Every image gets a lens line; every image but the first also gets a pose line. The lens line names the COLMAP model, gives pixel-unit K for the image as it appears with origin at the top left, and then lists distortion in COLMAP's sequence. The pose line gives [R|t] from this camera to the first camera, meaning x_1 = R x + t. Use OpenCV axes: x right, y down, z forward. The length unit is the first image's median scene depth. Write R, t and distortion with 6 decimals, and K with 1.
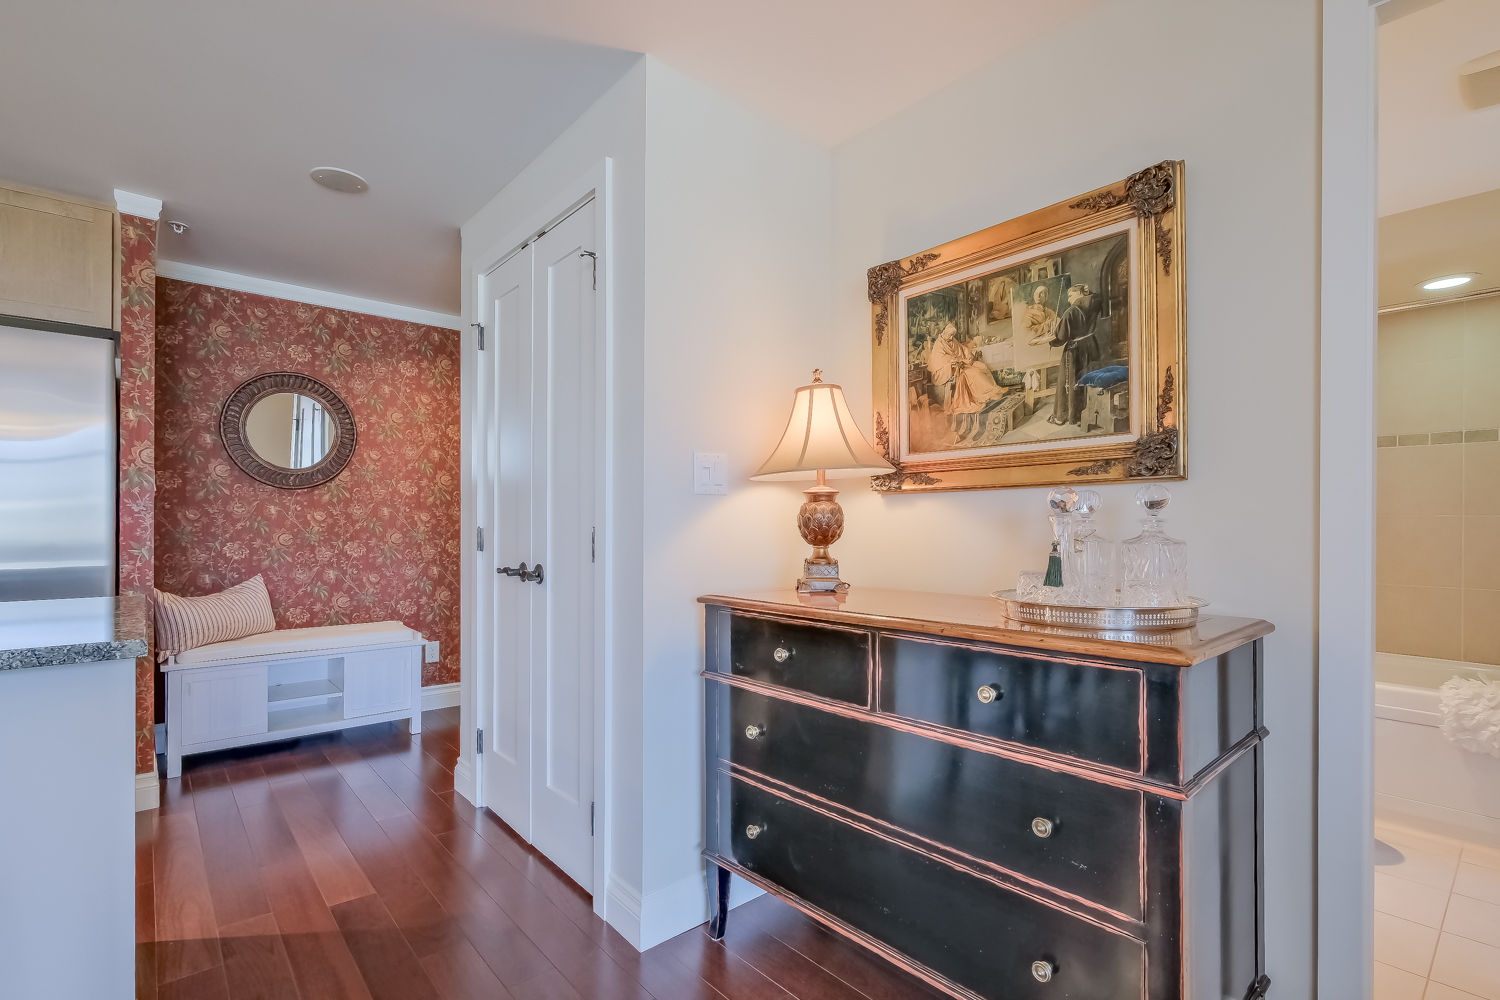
lens RADIAL K [[699.4, 0, 743.5], [0, 699.4, 522.9], [0, 0, 1]] dist [-0.000127, -0.001828]
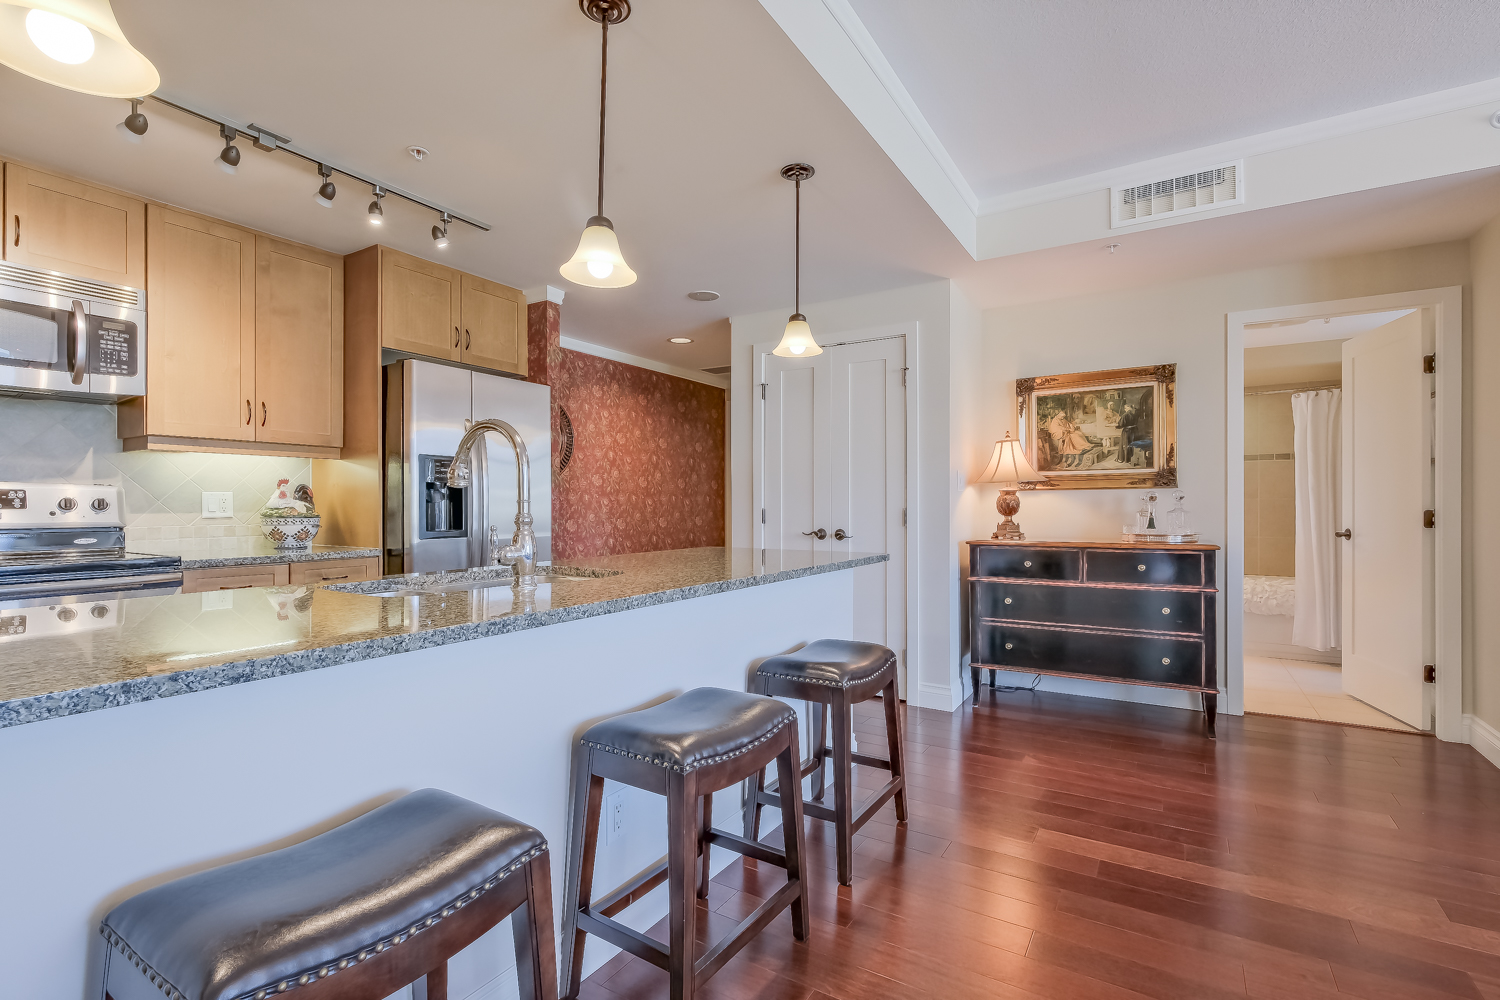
lens RADIAL K [[699.4, 0, 744.6], [0, 699.4, 500.7], [0, 0, 1]] dist [-0.000127, -0.001828]
pose [[0.955426, -0.003493, 0.295209, -0.928317], [0.004702, 0.999983, -0.003385, -0.007224], [-0.295192, 0.004622, 0.955427, -0.554372]]
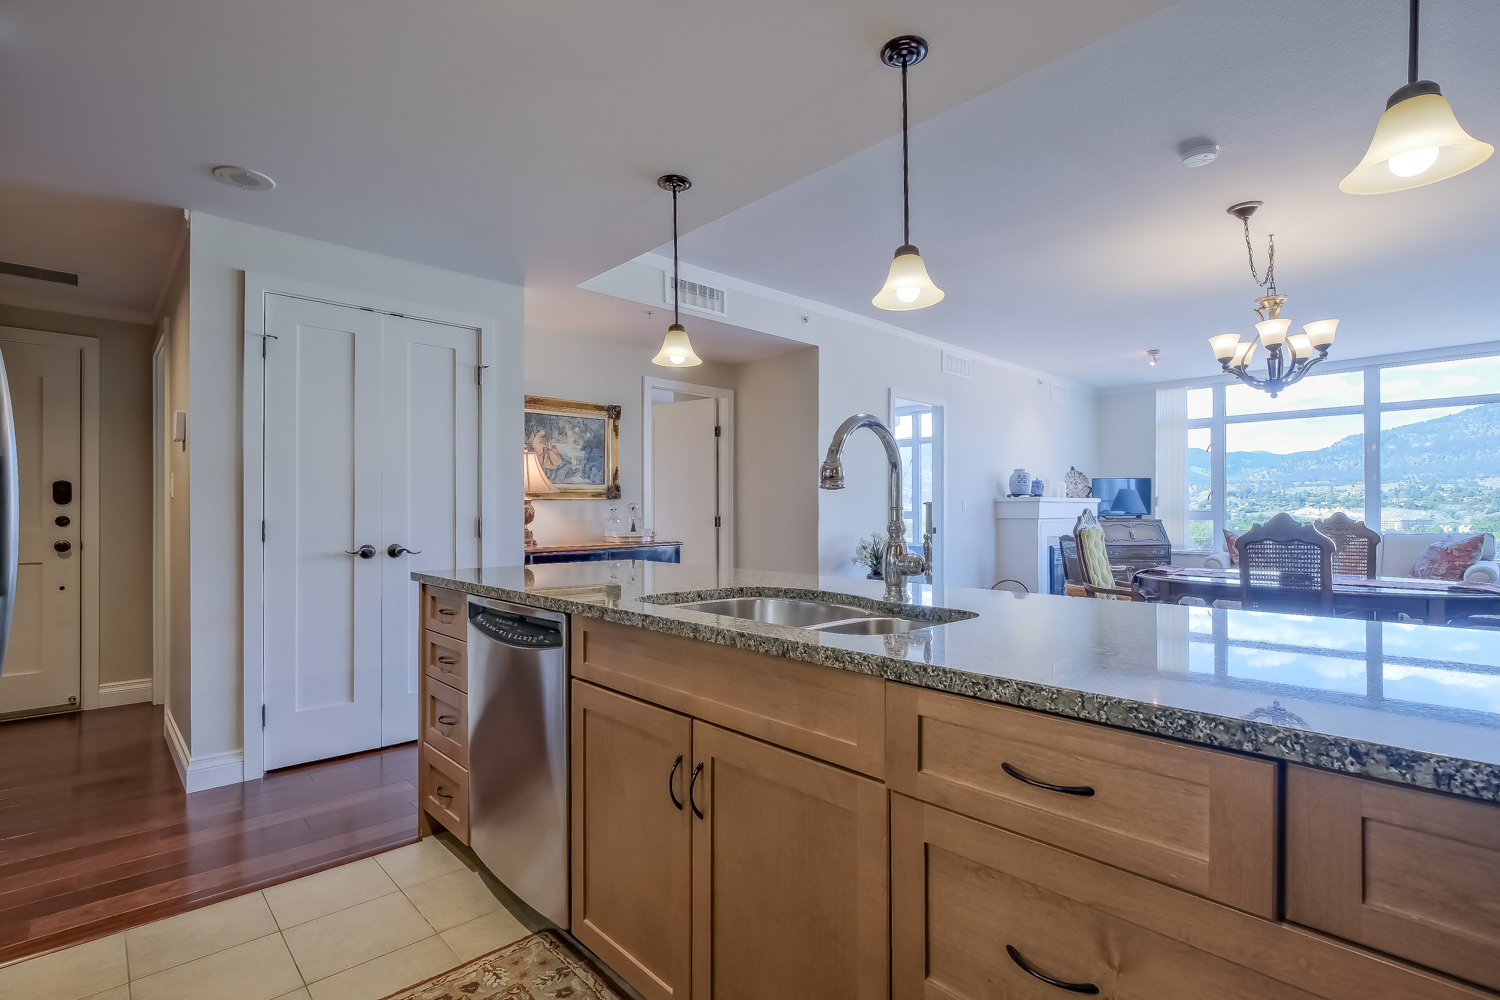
lens RADIAL K [[699.4, 0, 744.6], [0, 699.4, 506.0], [0, 0, 1]] dist [-0.000127, -0.001828]
pose [[-0.045993, 0.004371, 0.998932, -1.552727], [0.000018, 0.999990, -0.004375, -0.011990], [-0.998942, -0.000183, -0.045993, 0.311074]]
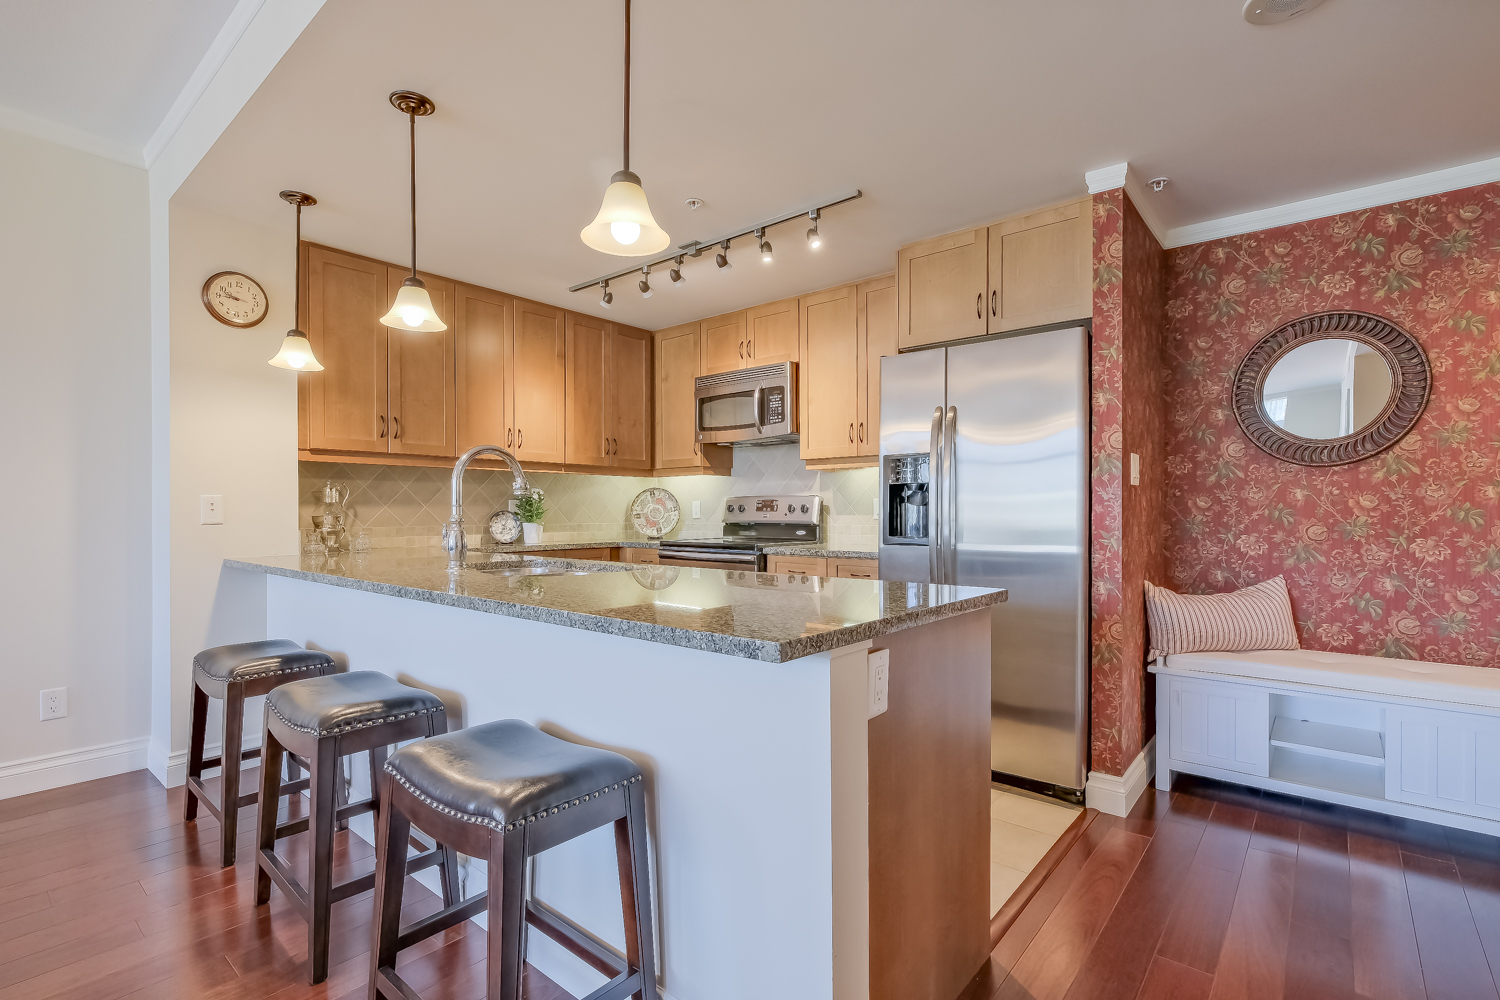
lens RADIAL K [[699.4, 0, 744.6], [0, 699.4, 515.0], [0, 0, 1]] dist [-0.000127, -0.001828]
pose [[0.161740, 0.000916, -0.986833, -0.003249], [0.002121, 0.999997, 0.001276, 0.002514], [0.986831, -0.002299, 0.161738, 0.358303]]
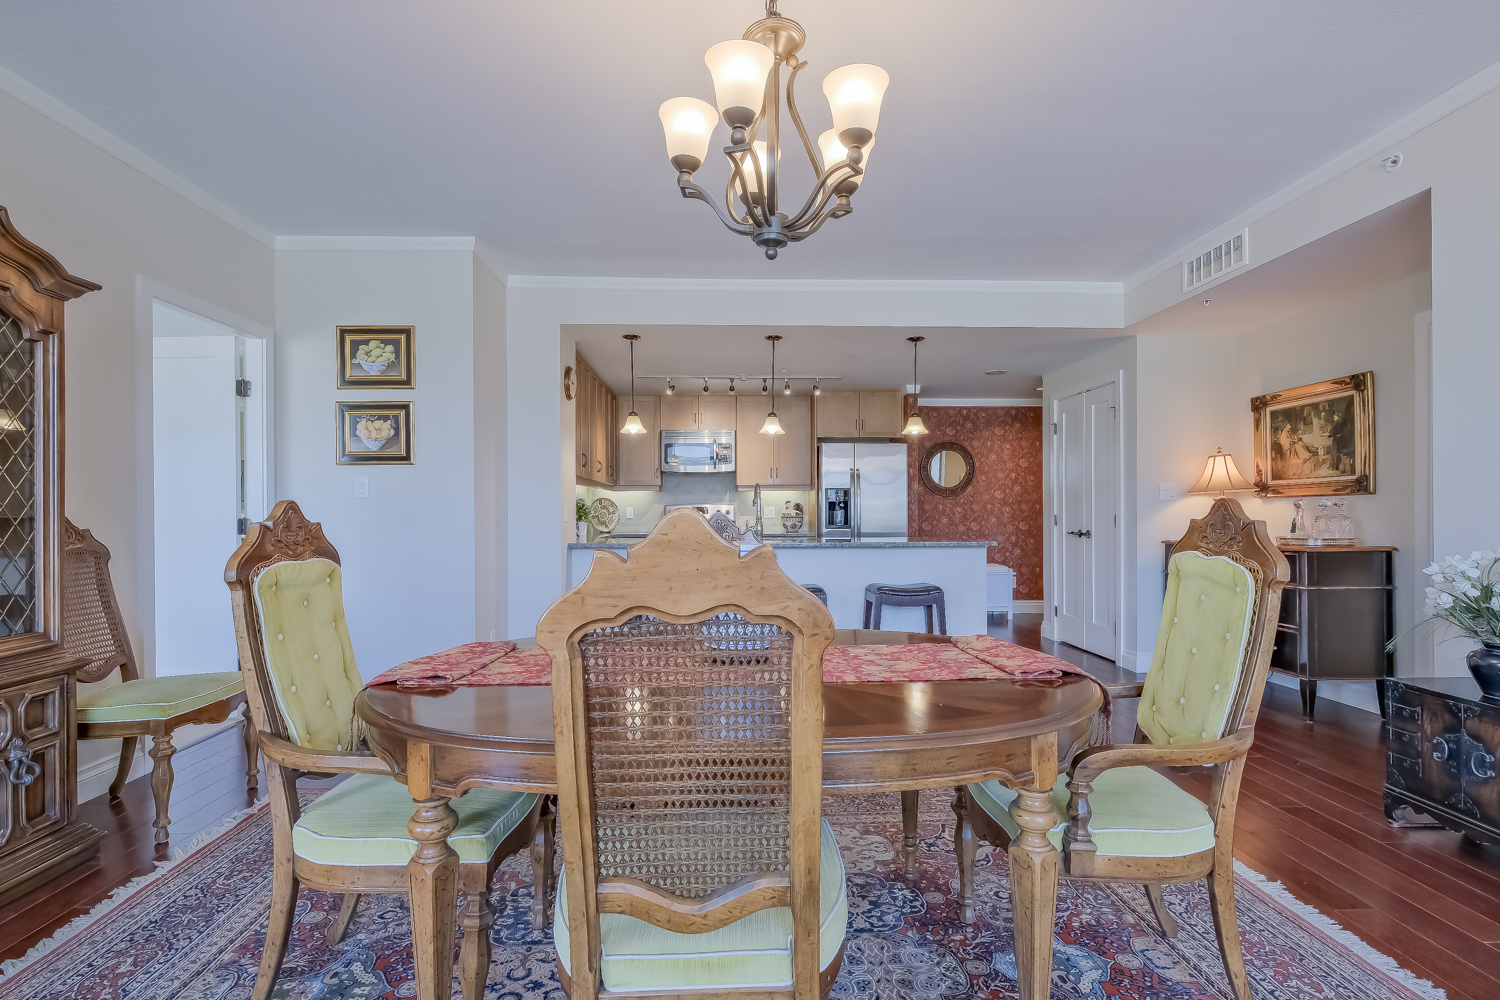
lens RADIAL K [[699.4, 0, 738.5], [0, 699.4, 515.0], [0, 0, 1]] dist [-0.000127, -0.001828]
pose [[0.779333, -0.004546, -0.626594, 0.238085], [0.007040, 0.999974, 0.001502, -0.002564], [0.626571, -0.005582, 0.779345, -1.405829]]
